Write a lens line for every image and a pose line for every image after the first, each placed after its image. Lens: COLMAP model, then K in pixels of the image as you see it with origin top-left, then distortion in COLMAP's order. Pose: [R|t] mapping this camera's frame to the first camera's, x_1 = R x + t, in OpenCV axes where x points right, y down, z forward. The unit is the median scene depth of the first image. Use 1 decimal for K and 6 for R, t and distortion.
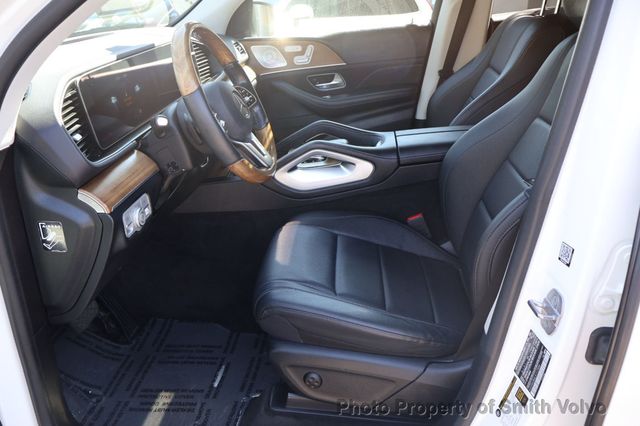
lens RADIAL K [[547.4, 0, 320.0], [0, 547.4, 213.0], [0, 0, 1]] dist [0.005428, -0.011154]
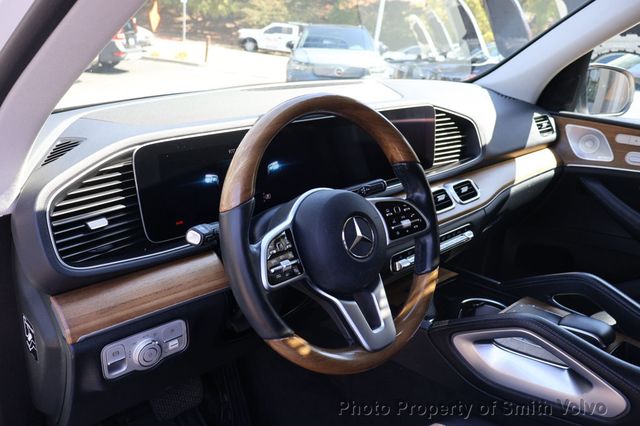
lens RADIAL K [[547.4, 0, 320.0], [0, 547.4, 213.0], [0, 0, 1]] dist [0.005428, -0.011154]
pose [[0.745401, 0.295396, -0.597594, 0.139022], [-0.328193, 0.942906, 0.056719, -0.189974], [0.580230, 0.153848, 0.799790, 0.378325]]
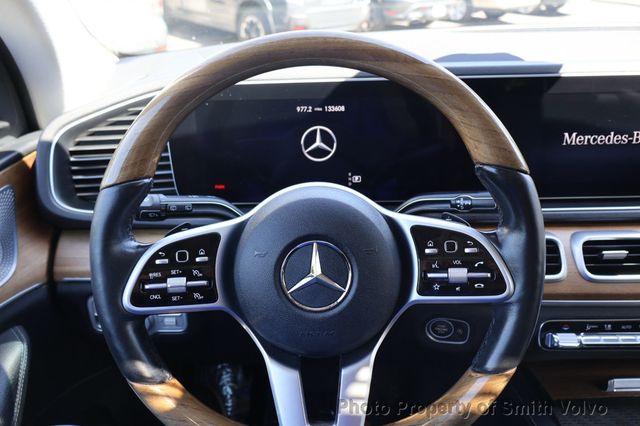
lens RADIAL K [[547.4, 0, 320.0], [0, 547.4, 213.0], [0, 0, 1]] dist [0.005428, -0.011154]
pose [[0.103470, 0.461500, -0.881085, 0.124437], [-0.361659, 0.842662, 0.398903, -0.299287], [0.926551, 0.277378, 0.254096, 0.706527]]
